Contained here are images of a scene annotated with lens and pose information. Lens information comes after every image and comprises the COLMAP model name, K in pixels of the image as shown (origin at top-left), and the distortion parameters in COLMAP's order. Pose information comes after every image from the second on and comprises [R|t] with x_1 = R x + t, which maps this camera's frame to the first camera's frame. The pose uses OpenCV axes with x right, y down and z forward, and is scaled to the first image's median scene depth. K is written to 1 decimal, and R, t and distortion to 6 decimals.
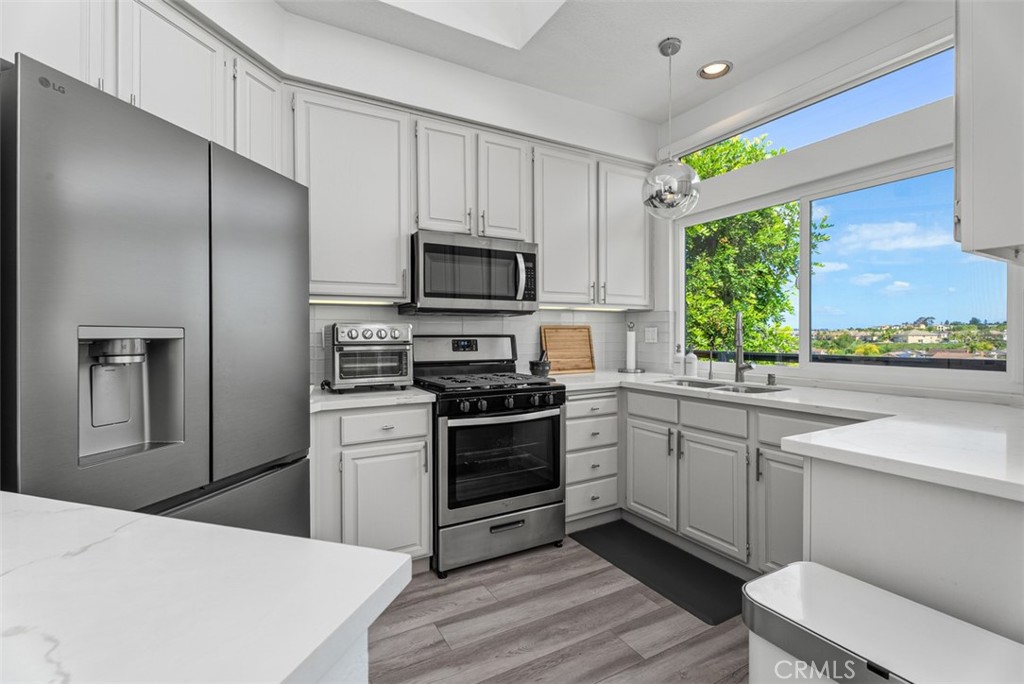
lens RADIAL K [[458.4, 0, 512.6], [0, 458.4, 334.3], [0, 0, 1]] dist [0.003361, 0.000155]
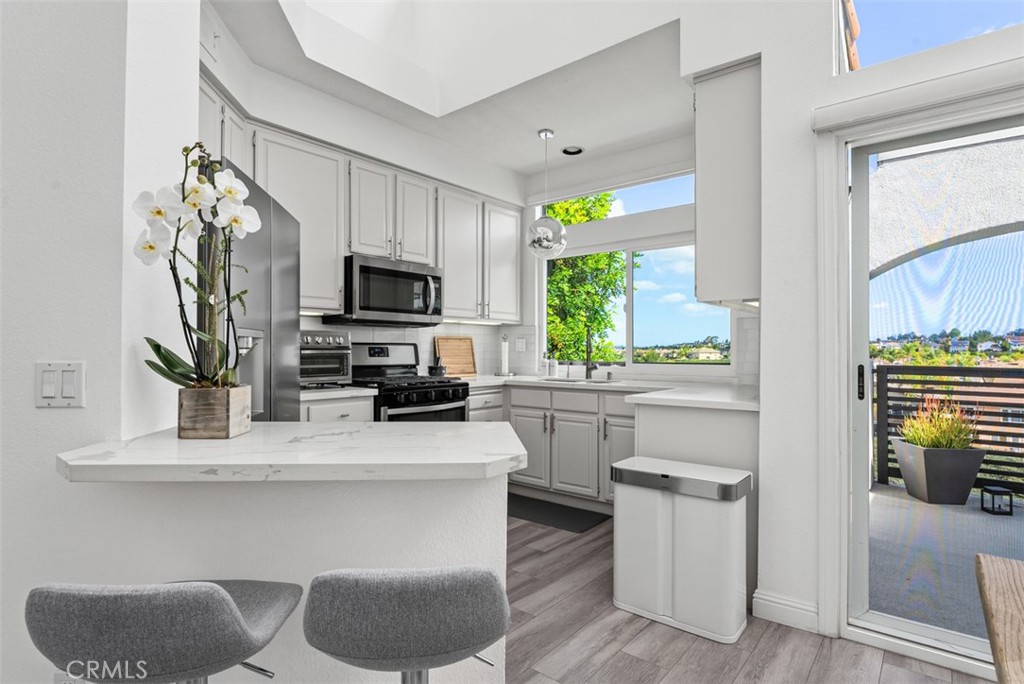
lens RADIAL K [[522.4, 0, 514.1], [0, 522.4, 345.1], [0, 0, 1]] dist [-0.010297, -0.000921]
pose [[0.932692, 0.007784, 0.360591, -0.268046], [-0.003928, 0.999927, -0.011427, 0.021108], [-0.360653, 0.009242, 0.932654, -0.362759]]
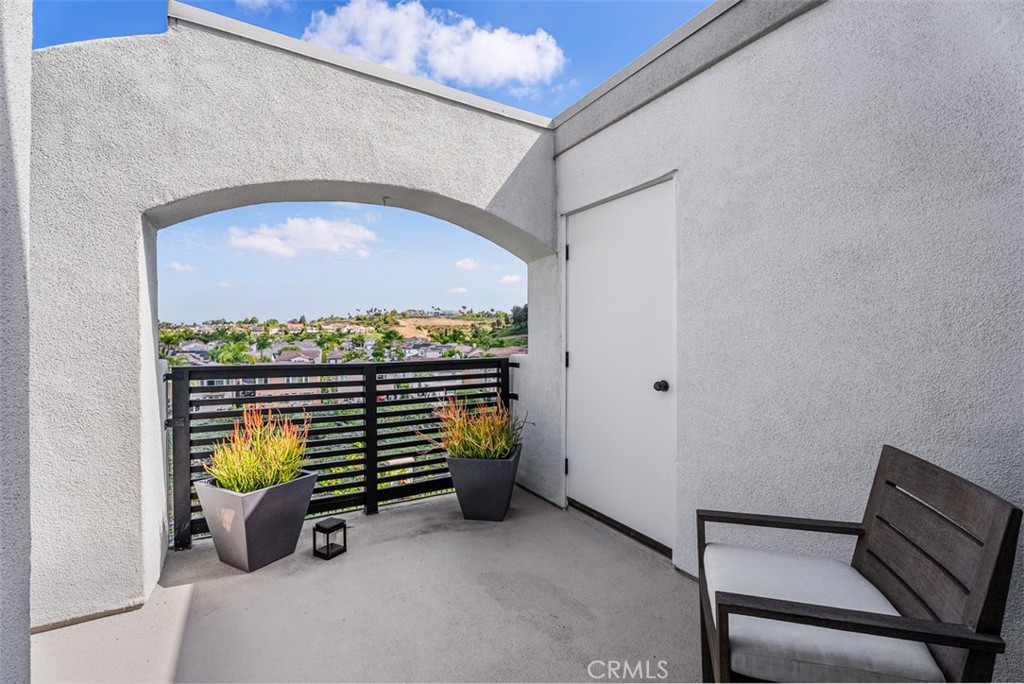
lens RADIAL K [[458.4, 0, 508.5], [0, 458.4, 344.5], [0, 0, 1]] dist [0.003361, 0.000155]
pose [[-0.008764, -0.016357, 0.999828, 0.490204], [-0.005886, 0.999850, 0.016305, -0.003829], [-0.999944, -0.005742, -0.008859, 0.104771]]
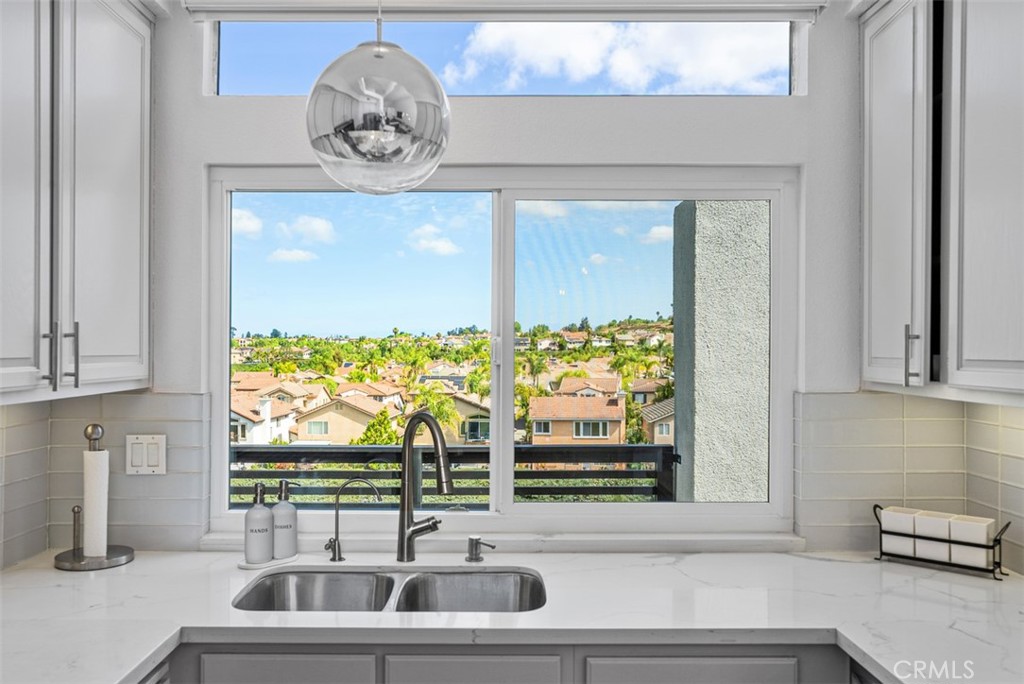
lens RADIAL K [[825.8, 0, 486.3], [0, 825.8, 347.7], [0, 0, 1]] dist [-0.008129, 0.019718]
pose [[0.507673, 0.005584, 0.861532, -0.185931], [-0.003107, 0.999984, -0.004651, -0.106602], [-0.861544, -0.000315, 0.507683, 0.496299]]
